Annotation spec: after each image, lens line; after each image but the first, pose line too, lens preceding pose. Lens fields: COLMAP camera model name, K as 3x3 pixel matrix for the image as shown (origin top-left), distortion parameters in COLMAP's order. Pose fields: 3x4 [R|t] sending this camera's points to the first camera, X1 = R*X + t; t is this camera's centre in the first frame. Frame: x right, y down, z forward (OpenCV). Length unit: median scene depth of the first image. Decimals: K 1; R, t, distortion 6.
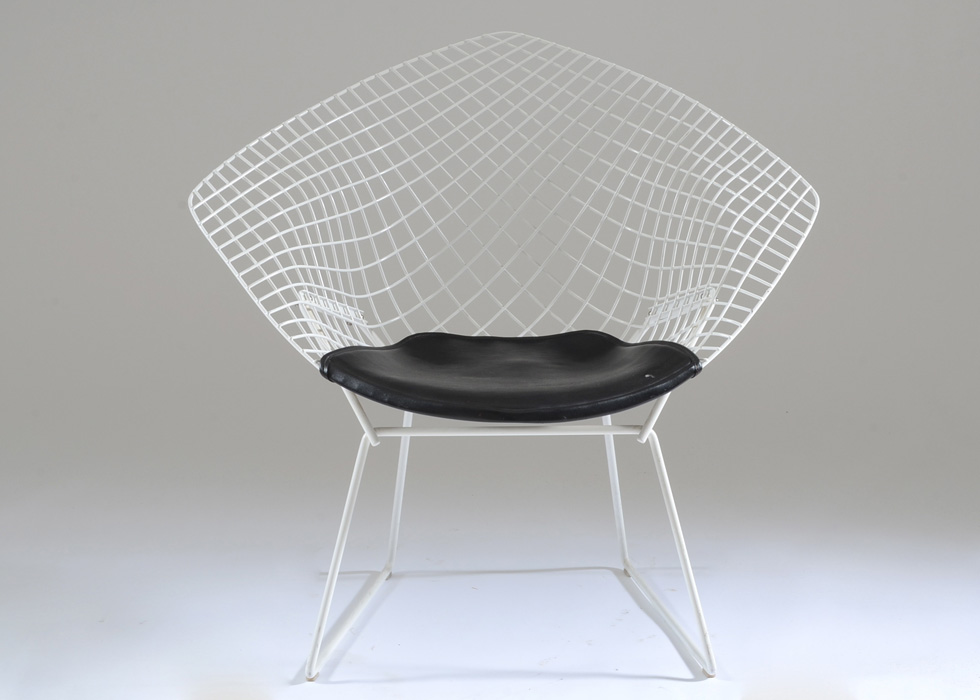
lens RADIAL K [[3519.0, 0, 521.4], [0, 3519.0, 357.7], [0, 0, 1]] dist [1.373184, 0.000000]
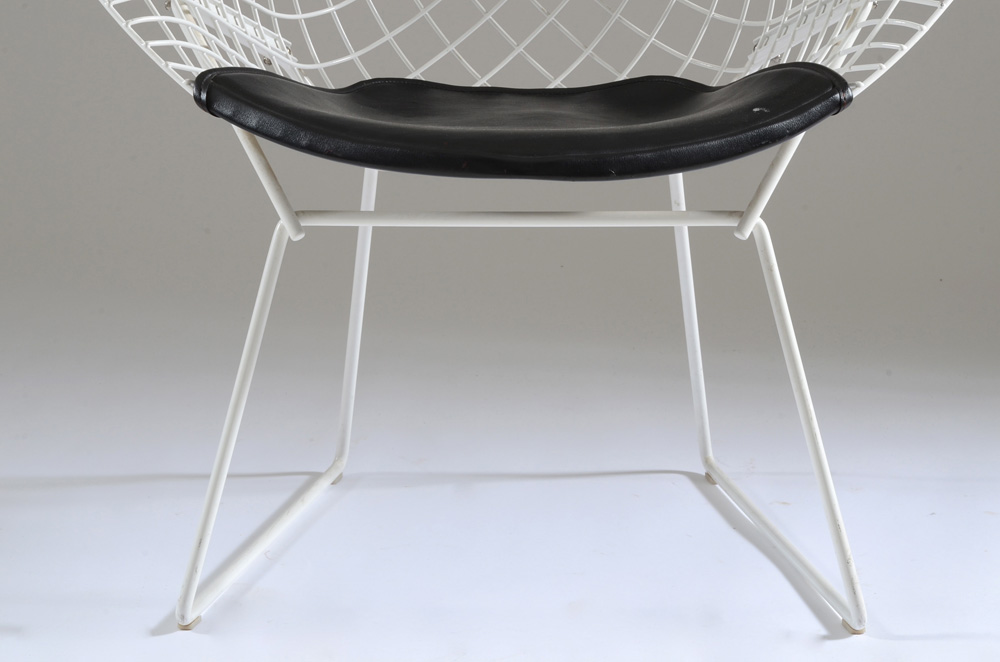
lens RADIAL K [[3138.8, 0, 493.7], [0, 3138.8, 331.6], [0, 0, 1]] dist [1.151445, 0.000000]
pose [[0.999492, 0.009092, -0.030554, 0.008351], [-0.010051, 0.999457, -0.031391, 0.055117], [0.030252, 0.031682, 0.999040, 0.450031]]
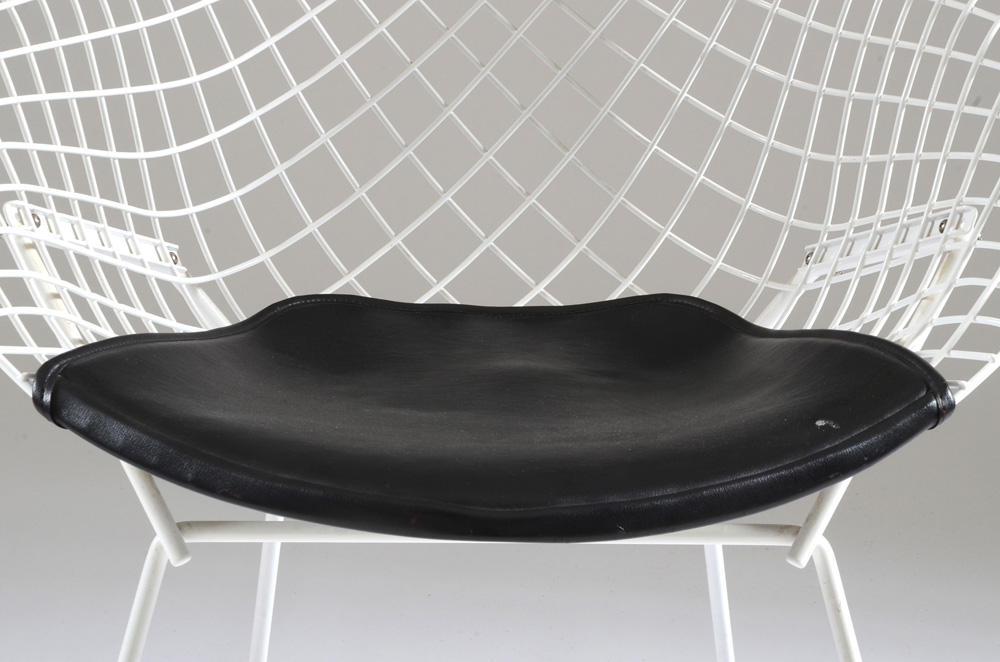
lens RADIAL K [[3598.1, 0, 492.1], [0, 3598.1, 339.8], [0, 0, 1]] dist [1.369736, 0.000000]
pose [[0.999762, 0.013701, -0.016980, 0.003866], [-0.013108, 0.999318, 0.034519, -0.017938], [0.017441, -0.034289, 0.999260, 0.537565]]
